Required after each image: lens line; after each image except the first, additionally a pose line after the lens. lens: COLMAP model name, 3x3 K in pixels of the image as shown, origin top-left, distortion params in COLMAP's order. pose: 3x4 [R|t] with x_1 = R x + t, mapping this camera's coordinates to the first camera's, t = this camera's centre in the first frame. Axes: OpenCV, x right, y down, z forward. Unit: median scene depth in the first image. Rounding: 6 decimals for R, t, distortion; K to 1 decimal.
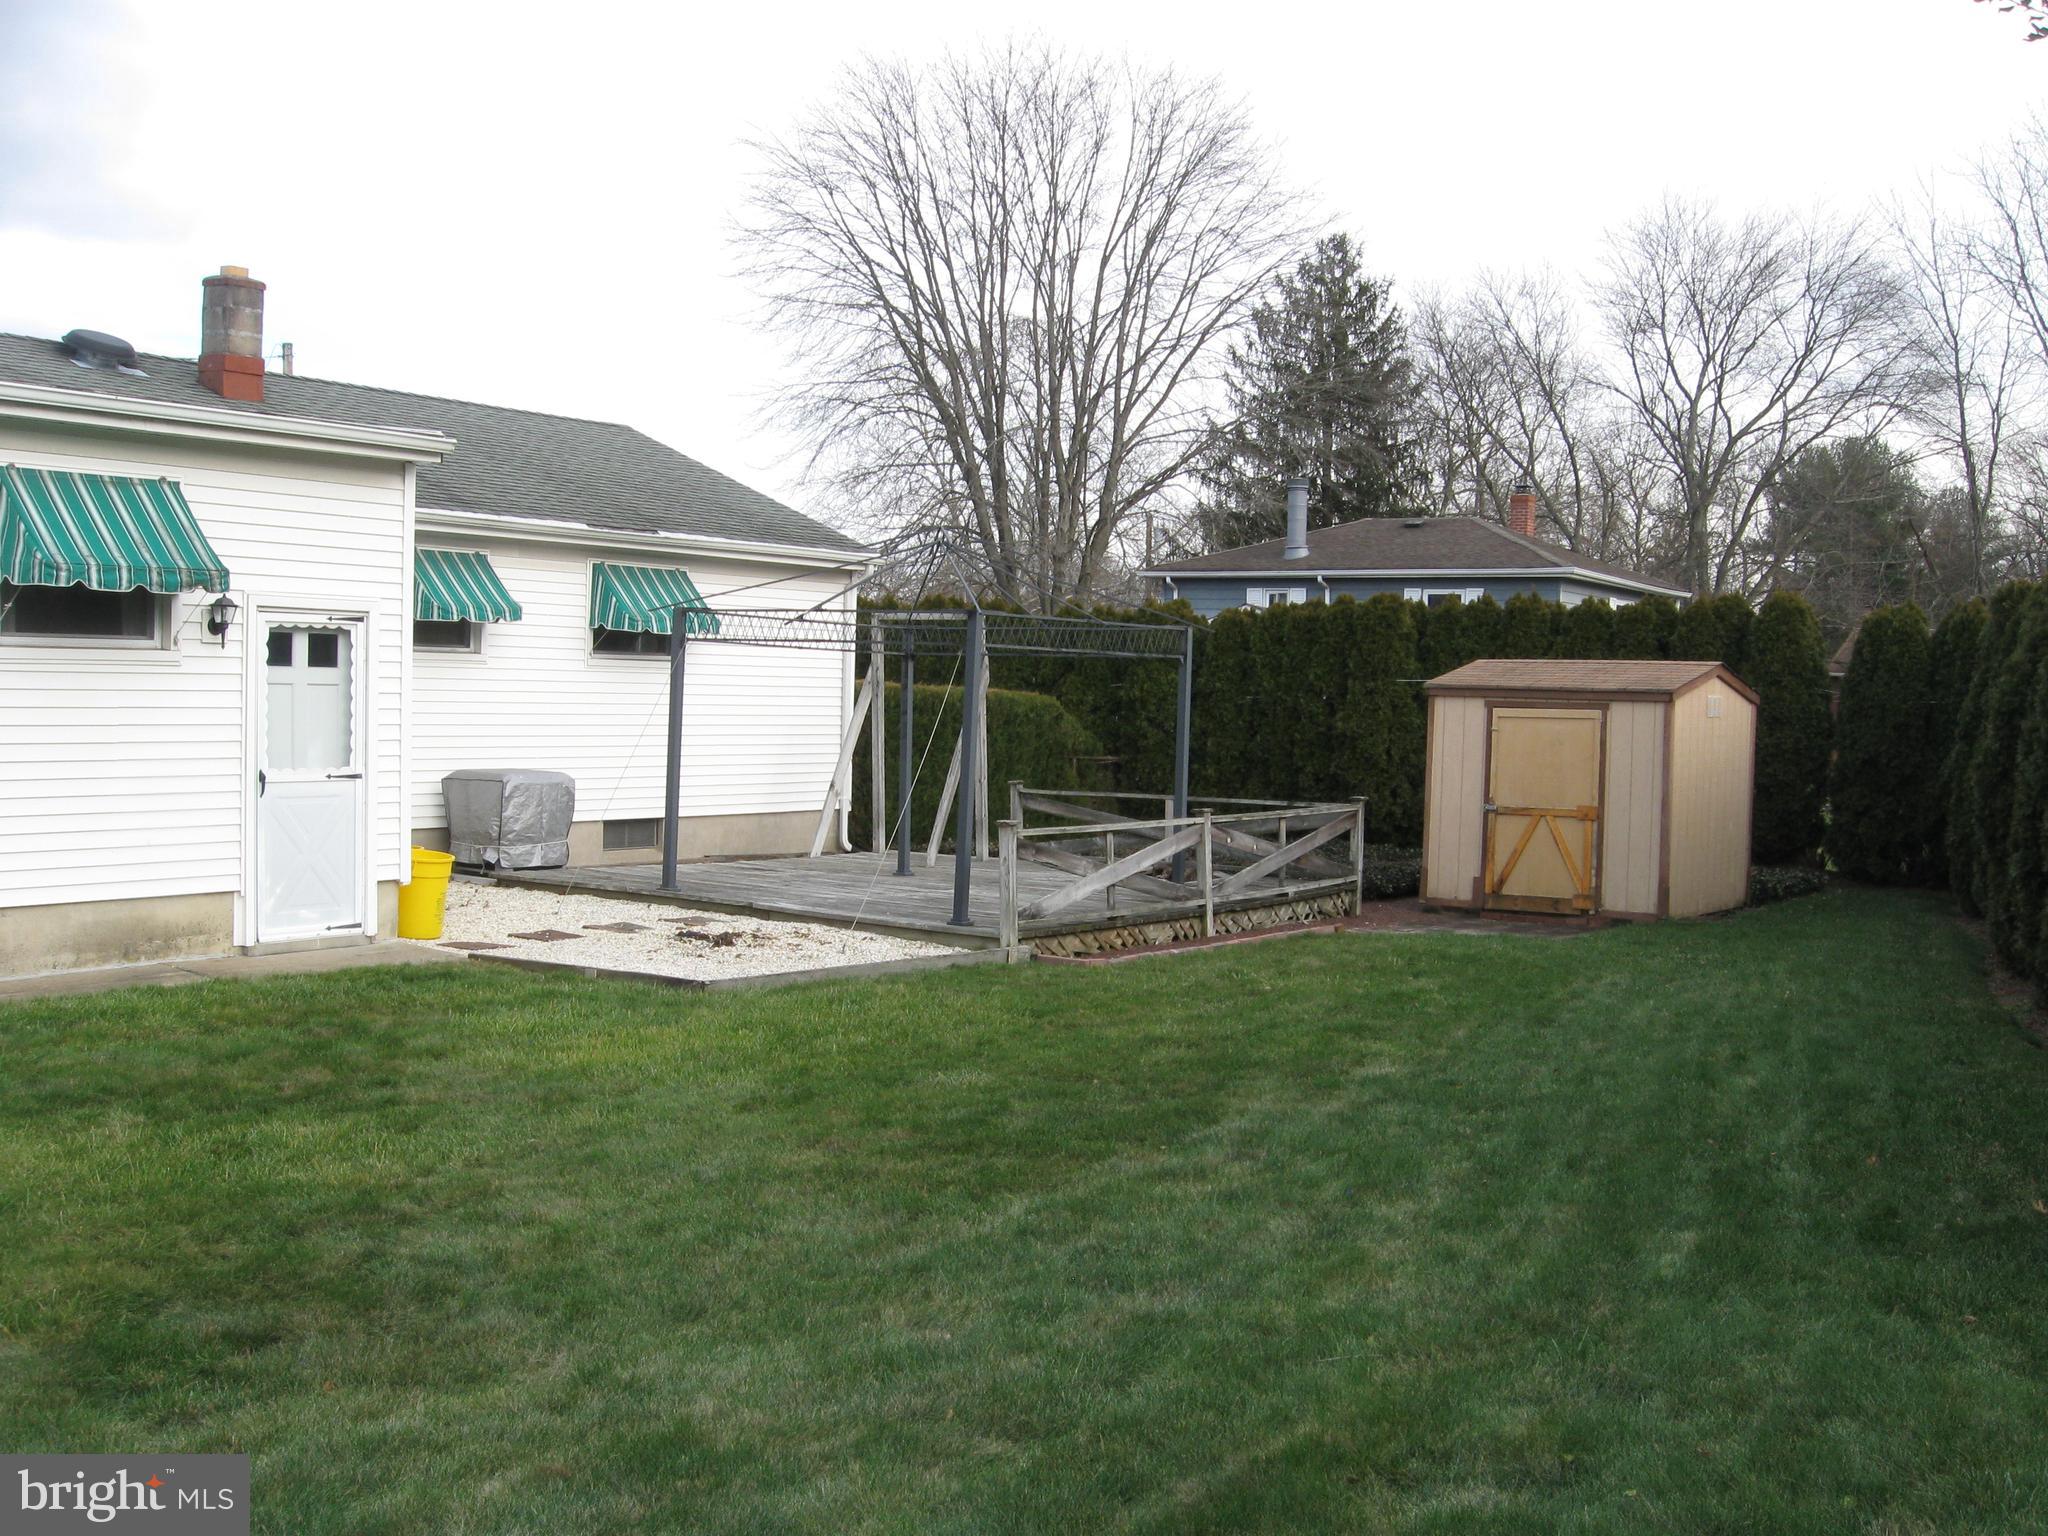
lens RADIAL K [[2113.6, 0, 1037.8], [0, 2113.6, 775.2], [0, 0, 1]] dist [-0.114630, 0.000000]
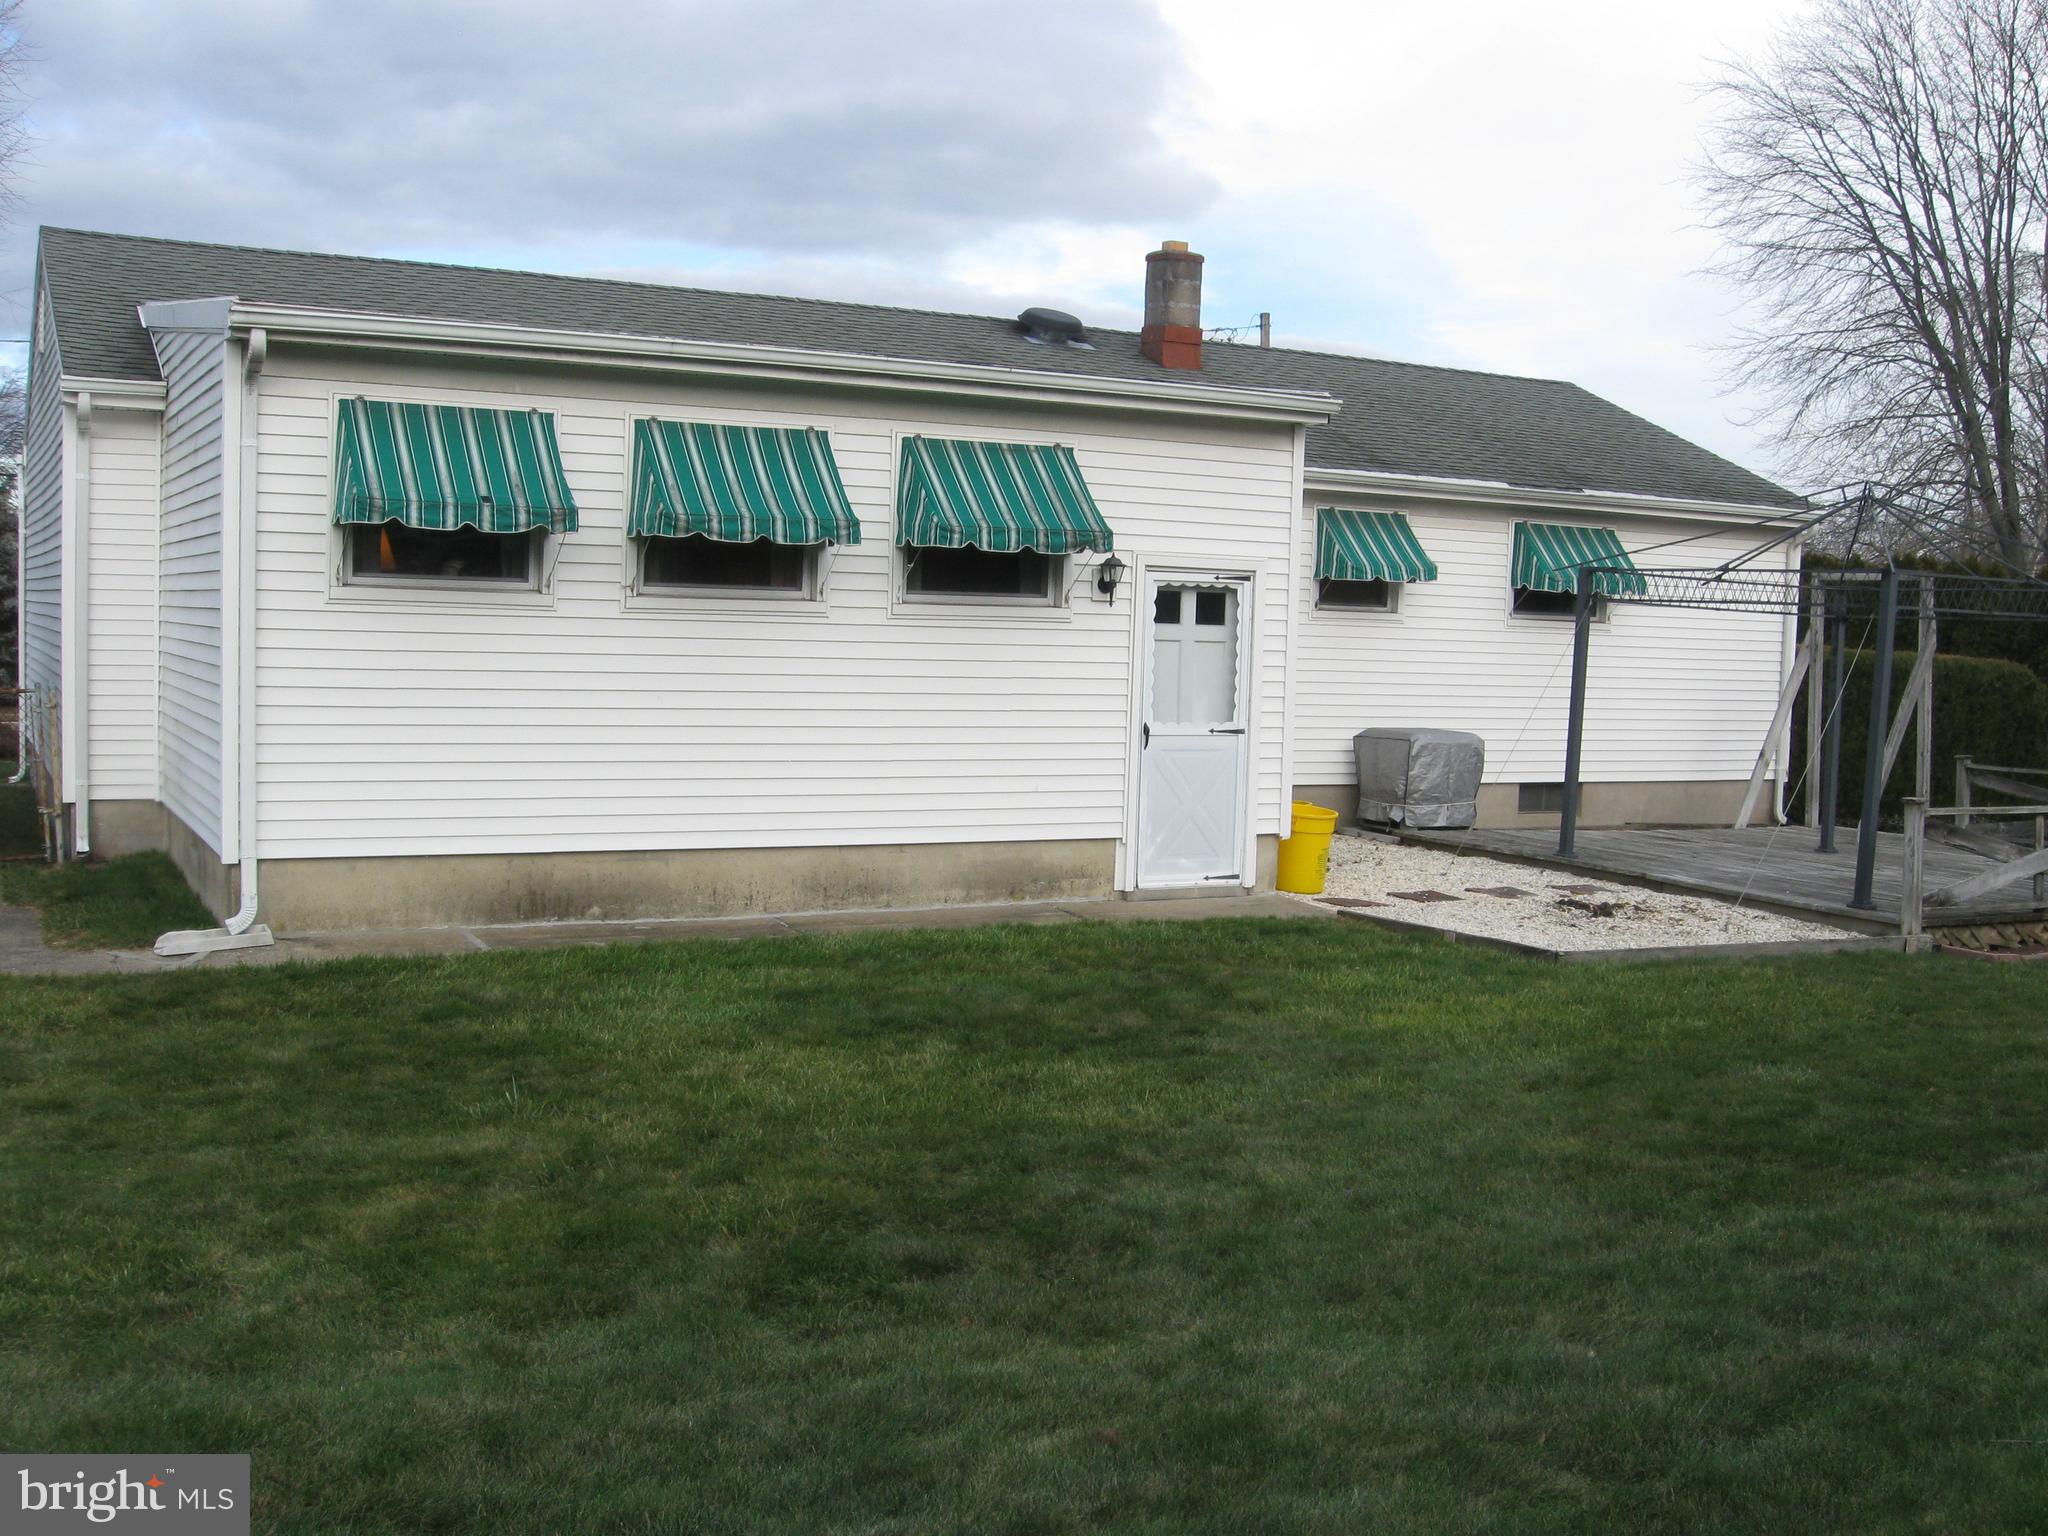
lens RADIAL K [[2113.6, 0, 1025.4], [0, 2113.6, 766.1], [0, 0, 1]] dist [-0.114630, 0.000000]
pose [[0.895365, 0.031477, -0.444220, 0.029790], [-0.025143, 0.999481, 0.020145, -0.000596], [0.444623, -0.006868, 0.895691, 0.016716]]
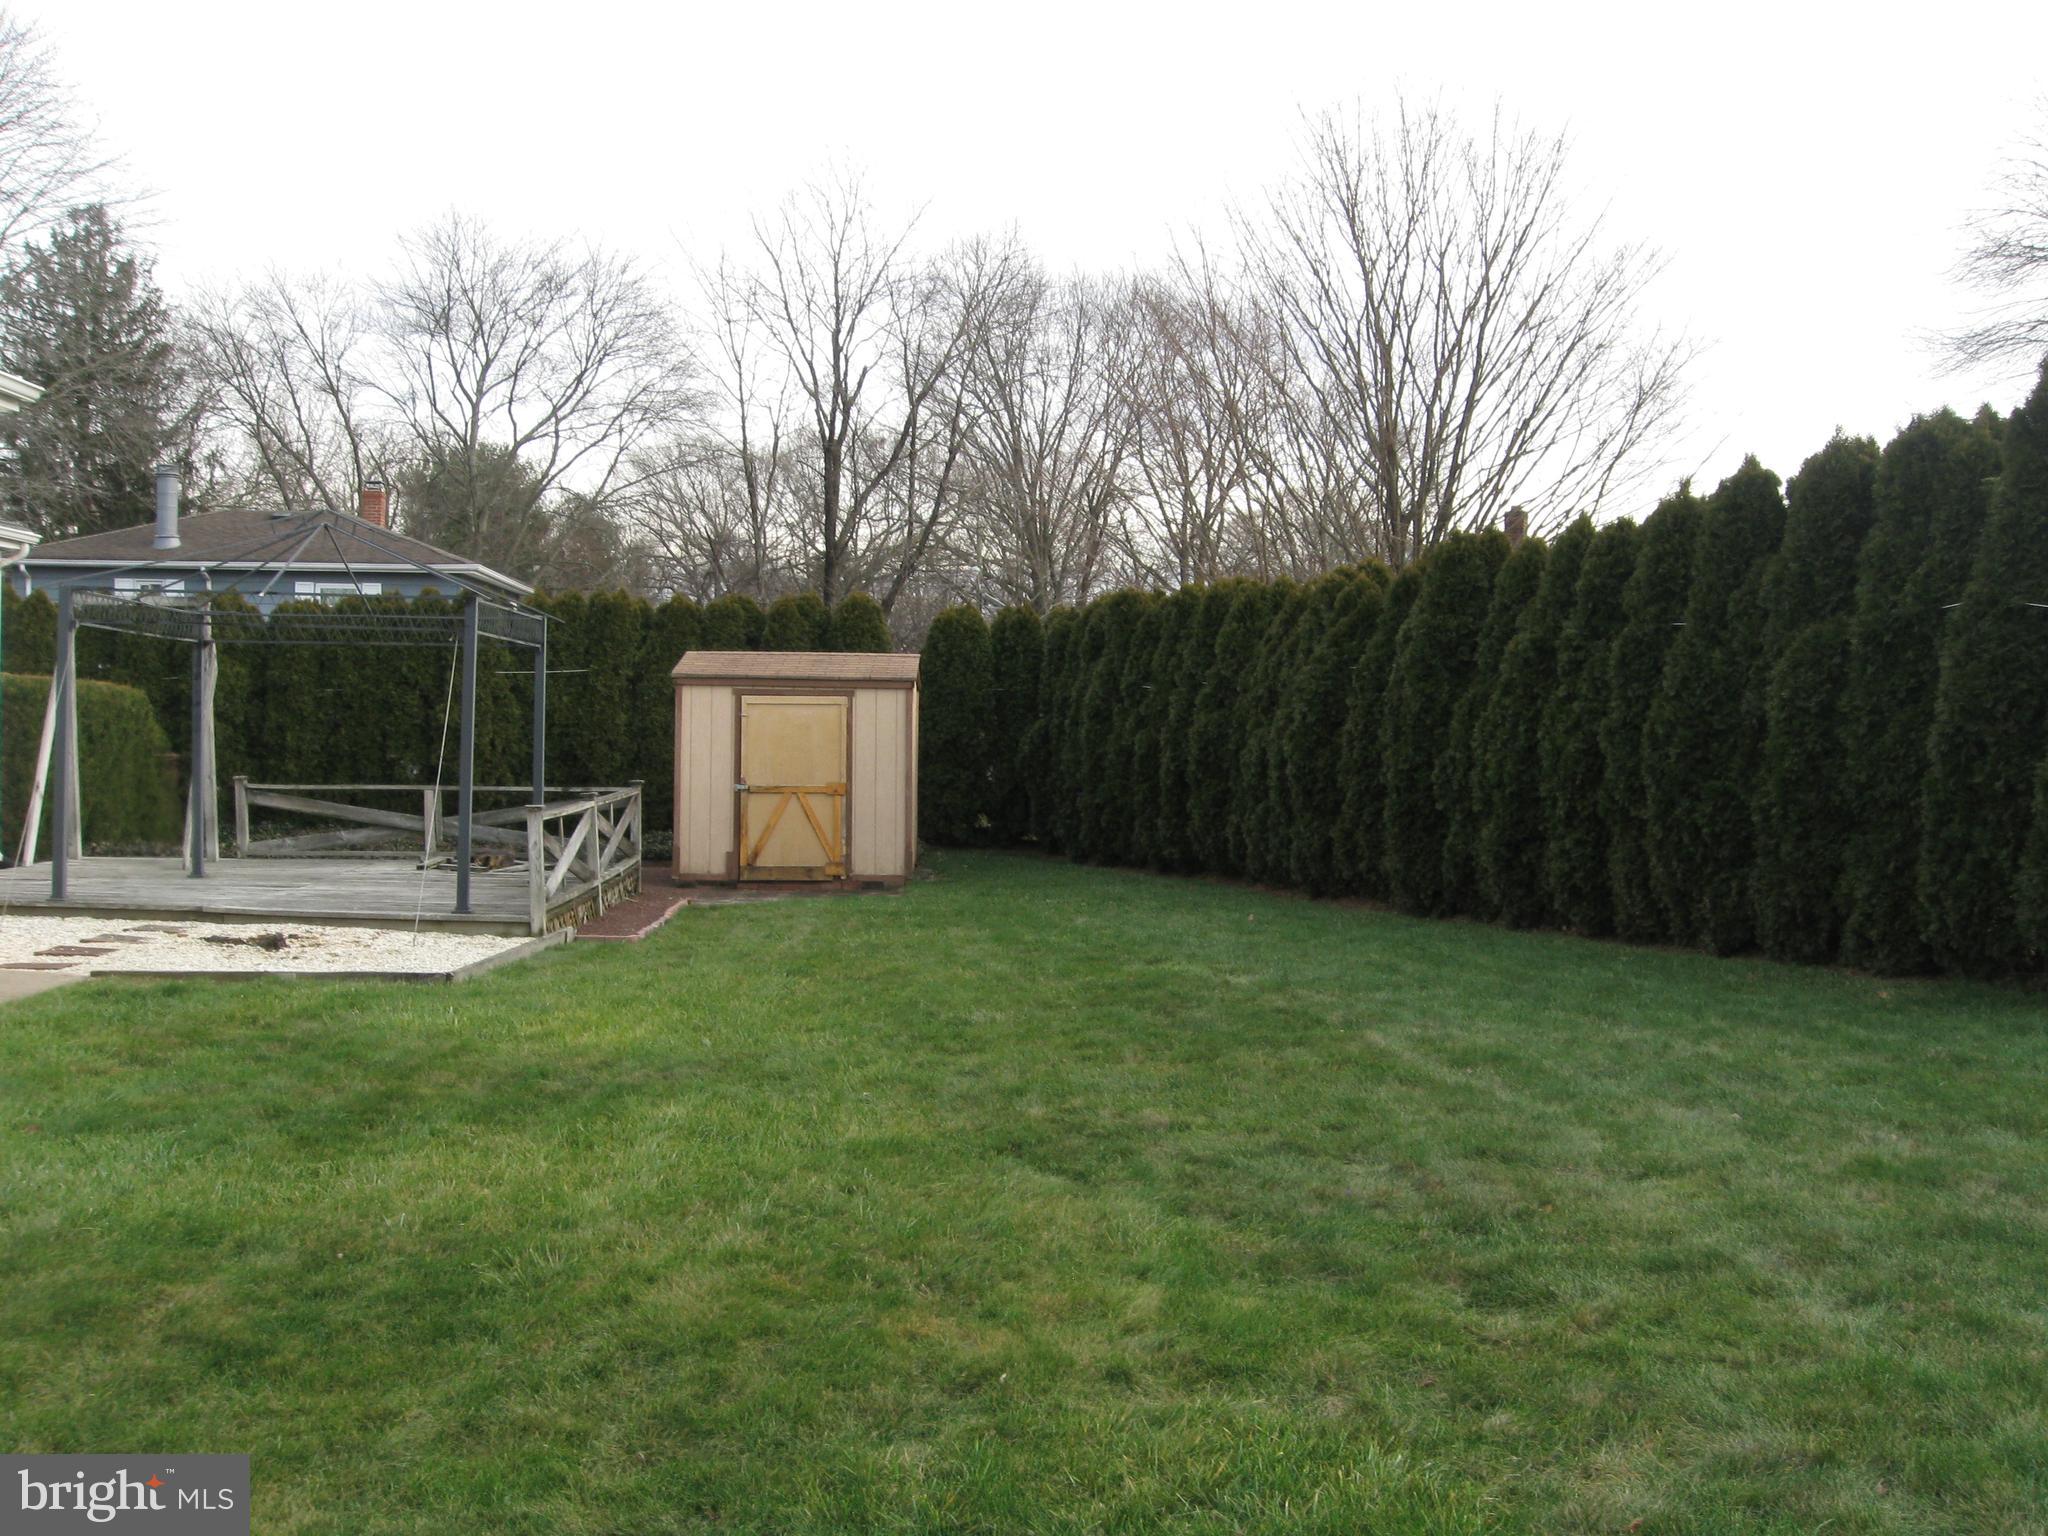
lens RADIAL K [[2113.6, 0, 1023.0], [0, 2113.6, 763.4], [0, 0, 1]] dist [-0.114630, 0.000000]
pose [[0.797658, -0.023308, 0.602660, -0.327881], [0.026057, 0.999652, 0.004174, 0.002295], [-0.602547, 0.012374, 0.797987, 0.041078]]
